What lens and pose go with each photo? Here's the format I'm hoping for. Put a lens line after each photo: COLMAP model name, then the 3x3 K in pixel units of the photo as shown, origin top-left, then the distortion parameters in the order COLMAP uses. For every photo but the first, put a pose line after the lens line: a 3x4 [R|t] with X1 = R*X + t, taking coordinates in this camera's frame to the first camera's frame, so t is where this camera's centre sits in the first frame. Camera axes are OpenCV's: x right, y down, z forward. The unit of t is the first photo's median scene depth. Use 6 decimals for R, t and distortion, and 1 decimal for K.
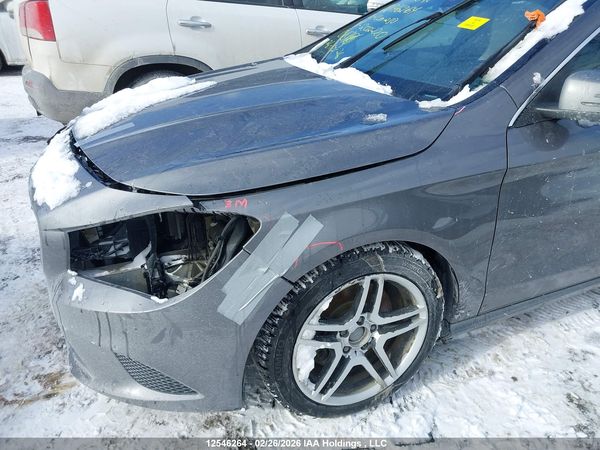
lens RADIAL K [[486.7, 0, 301.5], [0, 486.7, 233.4], [0, 0, 1]] dist [-0.006357, -0.002941]
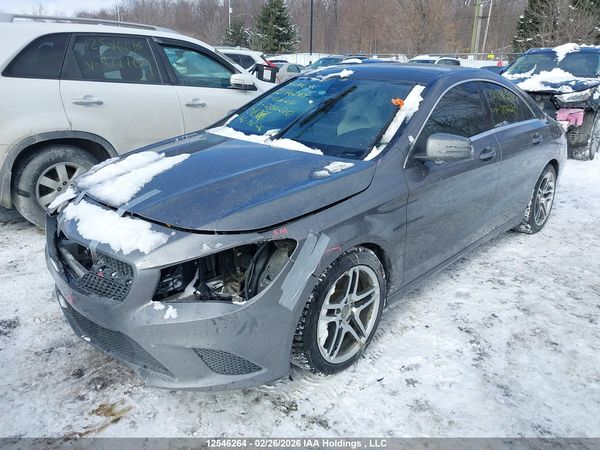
lens RADIAL K [[476.9, 0, 321.0], [0, 476.9, 224.1], [0, 0, 1]] dist [0.048821, -0.057173]
pose [[0.910553, -0.134516, 0.390895, -0.499044], [0.178945, 0.980652, -0.079369, 0.048247], [-0.372656, 0.142219, 0.917007, -0.378122]]
